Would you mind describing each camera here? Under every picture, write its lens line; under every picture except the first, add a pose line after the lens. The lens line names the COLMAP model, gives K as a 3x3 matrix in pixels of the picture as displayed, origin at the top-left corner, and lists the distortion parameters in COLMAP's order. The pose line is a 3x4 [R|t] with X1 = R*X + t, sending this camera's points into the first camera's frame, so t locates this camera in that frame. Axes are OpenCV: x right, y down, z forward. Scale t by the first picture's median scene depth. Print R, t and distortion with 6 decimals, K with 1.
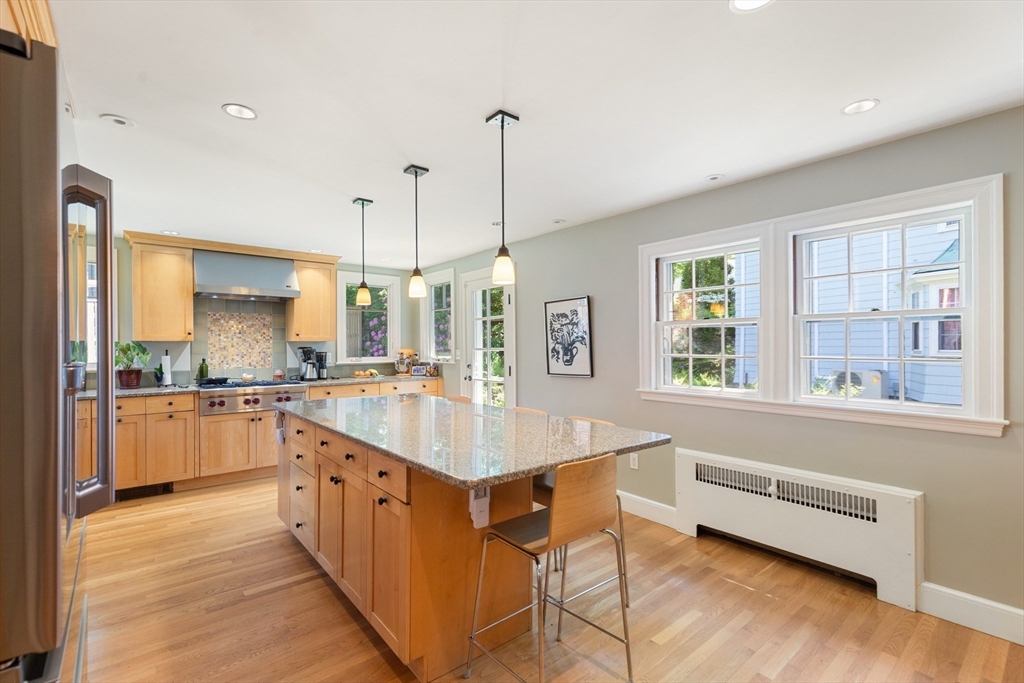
lens RADIAL K [[464.5, 0, 510.2], [0, 464.5, 342.5], [0, 0, 1]] dist [0.002145, -0.000029]
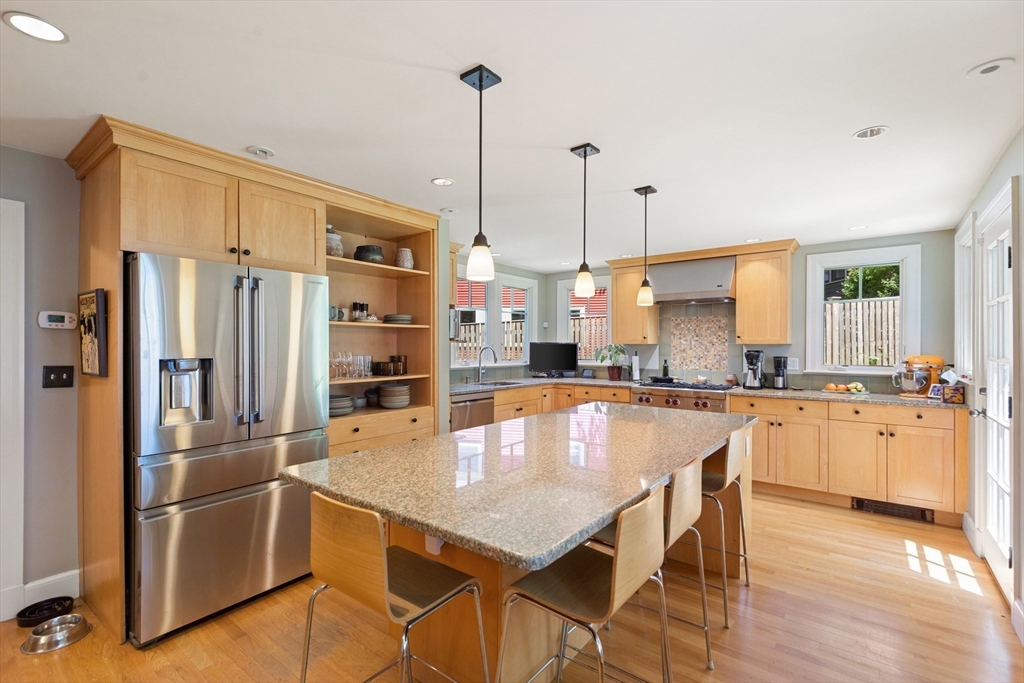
lens RADIAL K [[464.5, 0, 510.9], [0, 464.5, 343.2], [0, 0, 1]] dist [0.002145, -0.000029]
pose [[0.215017, -0.000181, -0.976610, 0.333567], [0.002054, 0.999998, 0.000267, -0.005313], [0.976608, -0.002063, 0.215017, 0.367157]]
